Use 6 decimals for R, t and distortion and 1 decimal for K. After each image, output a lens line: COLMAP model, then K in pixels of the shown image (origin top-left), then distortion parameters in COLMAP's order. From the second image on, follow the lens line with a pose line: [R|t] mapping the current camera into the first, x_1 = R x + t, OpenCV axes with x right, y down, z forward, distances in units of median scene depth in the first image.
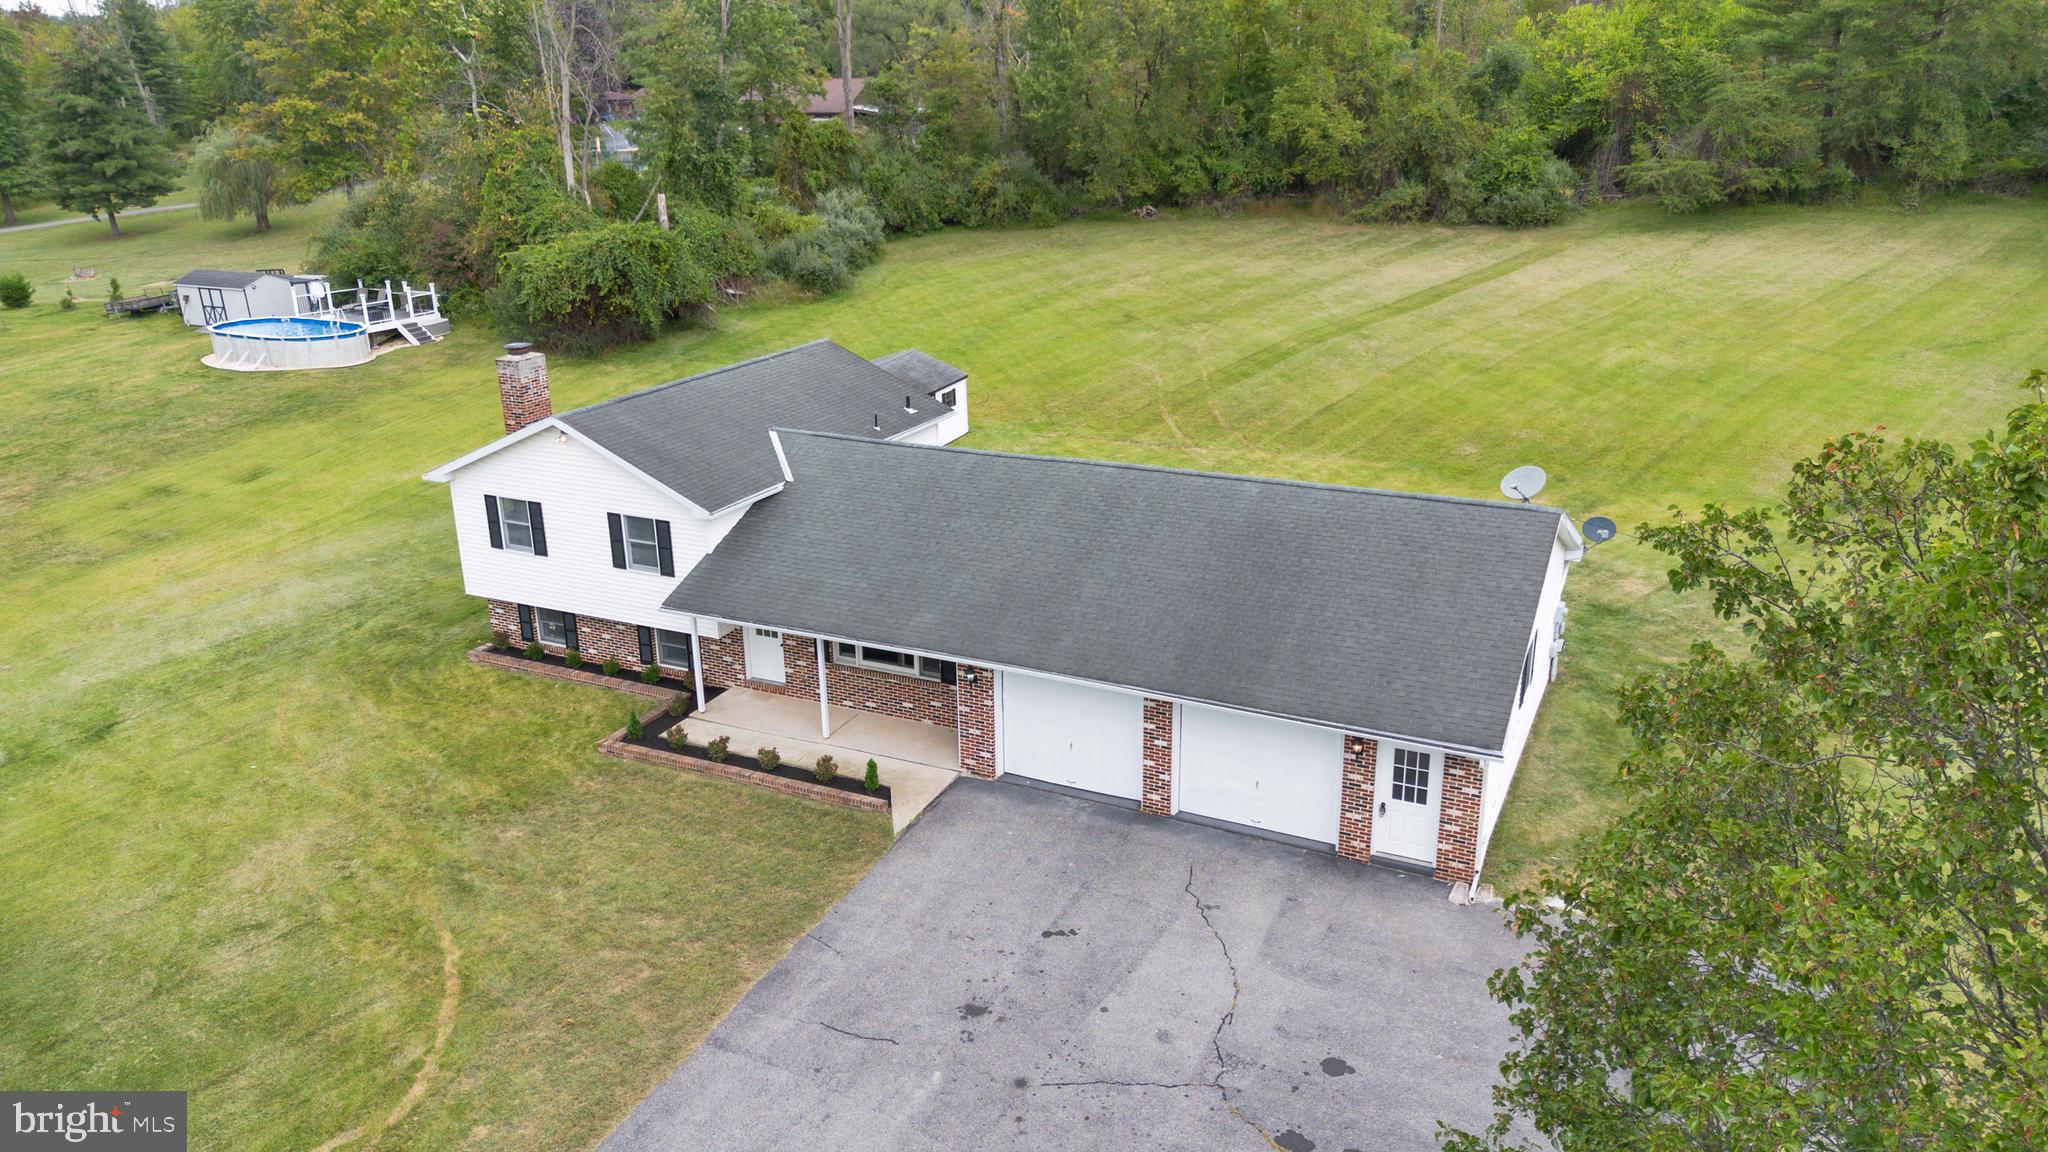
lens RADIAL K [[1451.2, 0, 1019.6], [0, 1451.2, 574.6], [0, 0, 1]] dist [0.059217, -0.055045]
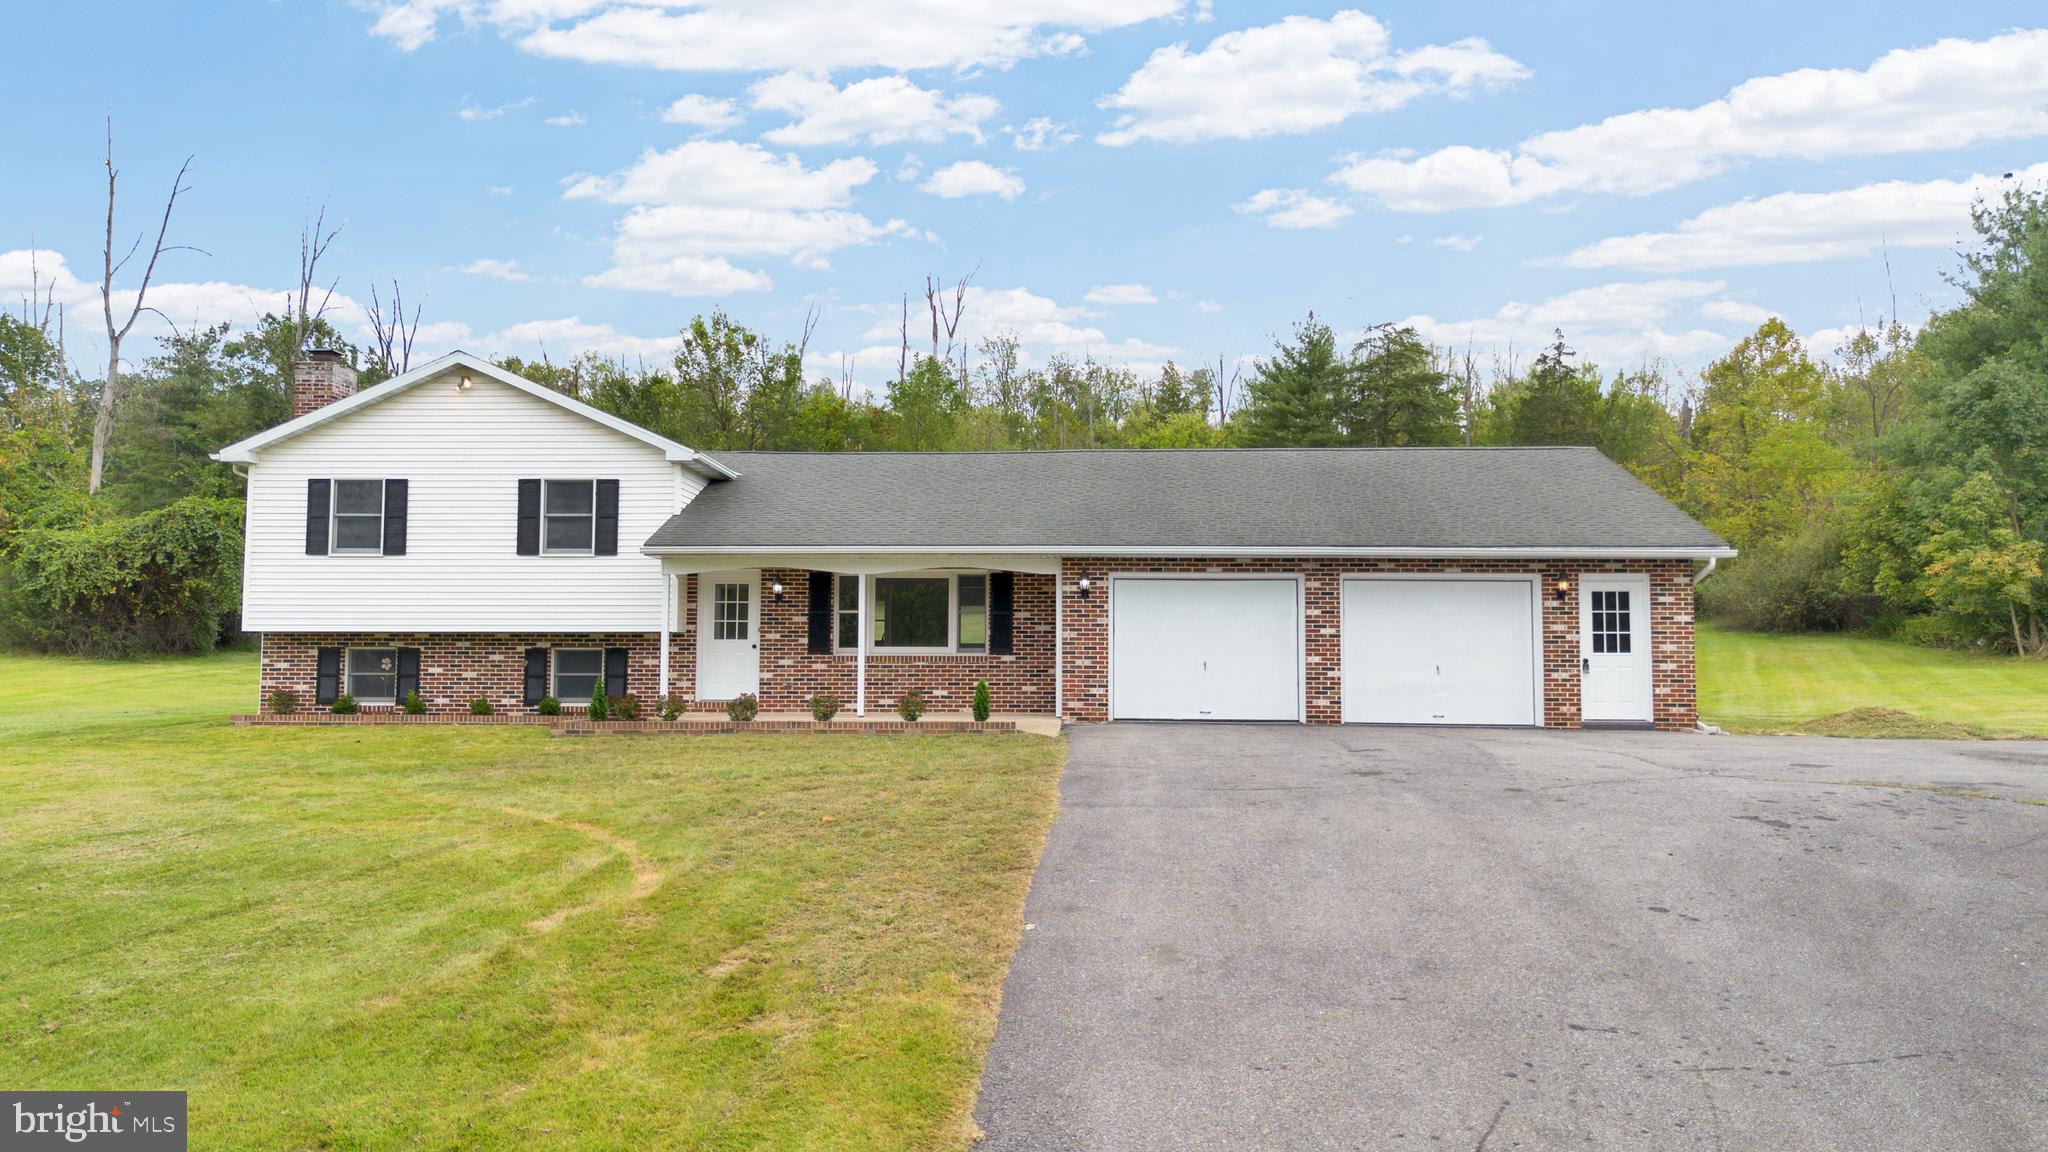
lens RADIAL K [[1451.2, 0, 1019.6], [0, 1451.2, 574.6], [0, 0, 1]] dist [0.059217, -0.055045]
pose [[0.917114, 0.047317, 0.395807, -0.156746], [0.111861, 0.922485, -0.369471, 0.144996], [-0.382608, 0.383122, 0.840731, 0.123519]]
